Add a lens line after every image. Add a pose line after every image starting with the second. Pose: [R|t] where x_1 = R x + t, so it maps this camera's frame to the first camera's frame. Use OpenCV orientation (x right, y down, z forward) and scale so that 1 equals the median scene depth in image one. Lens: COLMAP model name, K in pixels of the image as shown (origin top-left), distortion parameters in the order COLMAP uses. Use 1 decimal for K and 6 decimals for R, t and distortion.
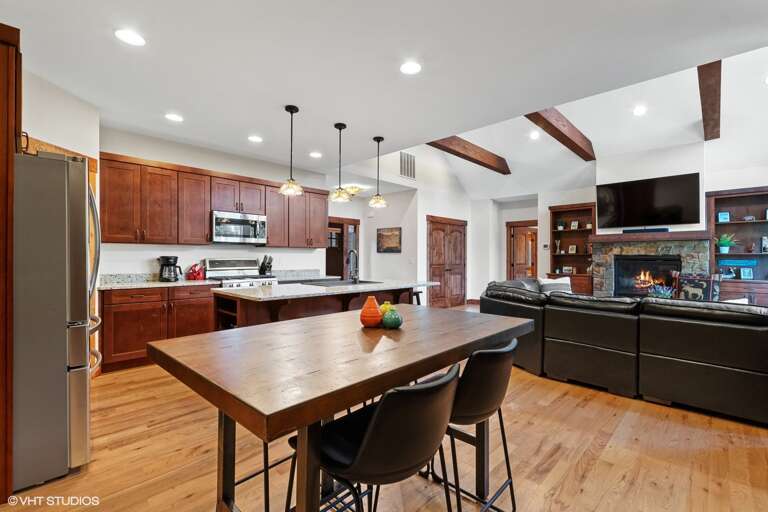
lens RADIAL K [[339.8, 0, 389.6], [0, 339.8, 253.7], [0, 0, 1]] dist [0.002312, -0.002051]
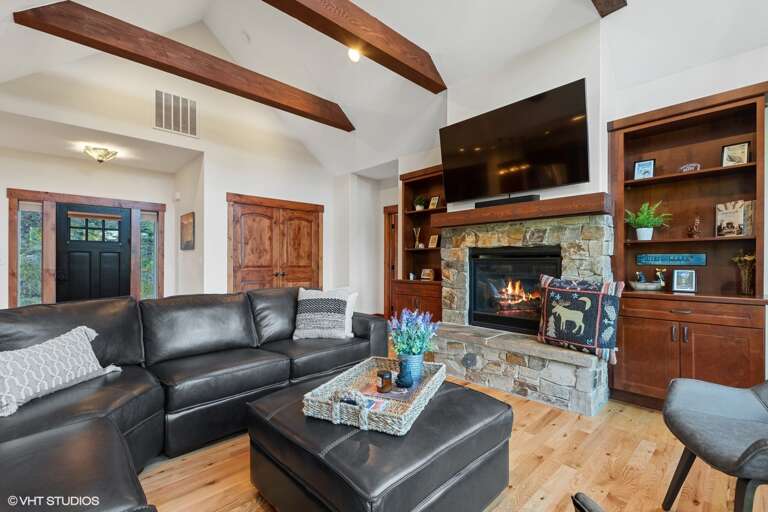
lens RADIAL K [[339.8, 0, 382.9], [0, 339.8, 260.5], [0, 0, 1]] dist [0.002312, -0.002051]
pose [[0.998631, -0.002114, -0.052265, 0.598622], [0.002360, 0.999986, 0.004639, 0.024316], [0.052255, -0.004756, 0.998622, 0.453694]]
